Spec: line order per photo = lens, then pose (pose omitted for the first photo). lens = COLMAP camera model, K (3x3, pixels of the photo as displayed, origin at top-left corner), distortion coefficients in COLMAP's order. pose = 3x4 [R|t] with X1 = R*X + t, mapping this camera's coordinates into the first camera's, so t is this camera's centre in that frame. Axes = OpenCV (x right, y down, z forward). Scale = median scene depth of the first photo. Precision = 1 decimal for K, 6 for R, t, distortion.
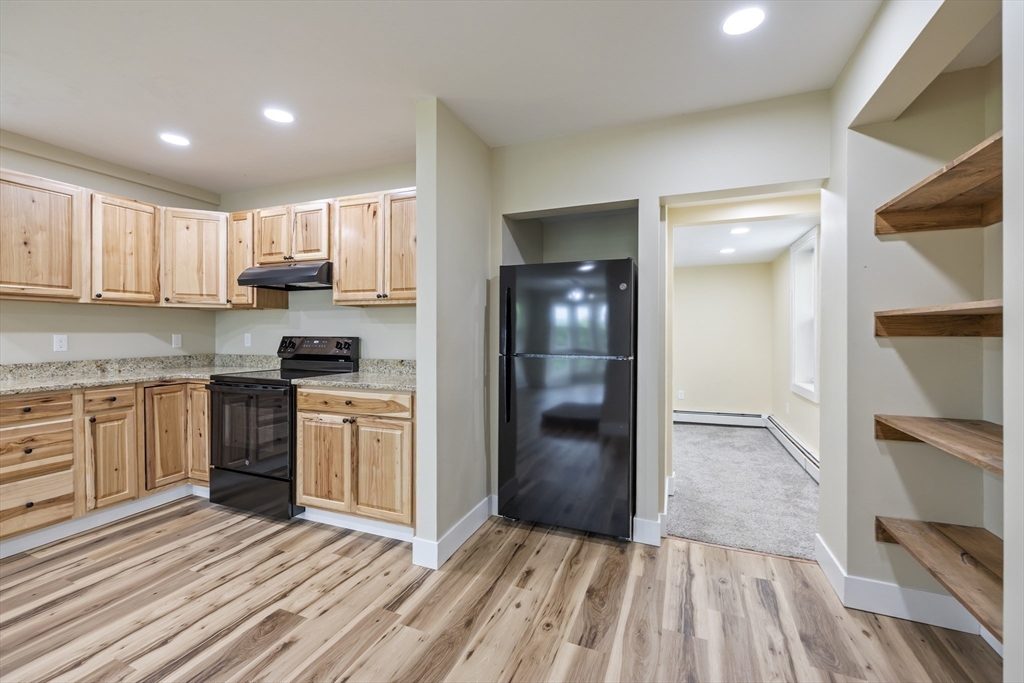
lens RADIAL K [[428.8, 0, 514.4], [0, 428.8, 338.1], [0, 0, 1]] dist [-0.002967, -0.000861]
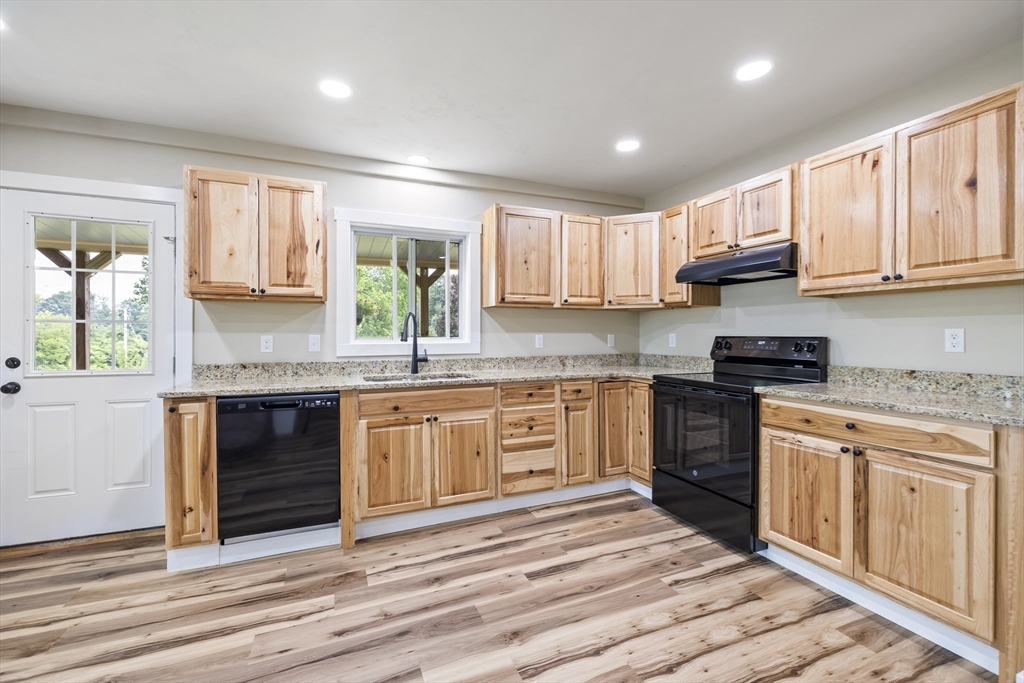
lens RADIAL K [[428.8, 0, 506.4], [0, 428.8, 338.0], [0, 0, 1]] dist [-0.002967, -0.000861]
pose [[0.699132, 0.003170, -0.714985, -0.259354], [-0.007260, 0.999970, -0.002665, 0.006626], [0.714955, 0.007054, 0.699135, 0.067414]]
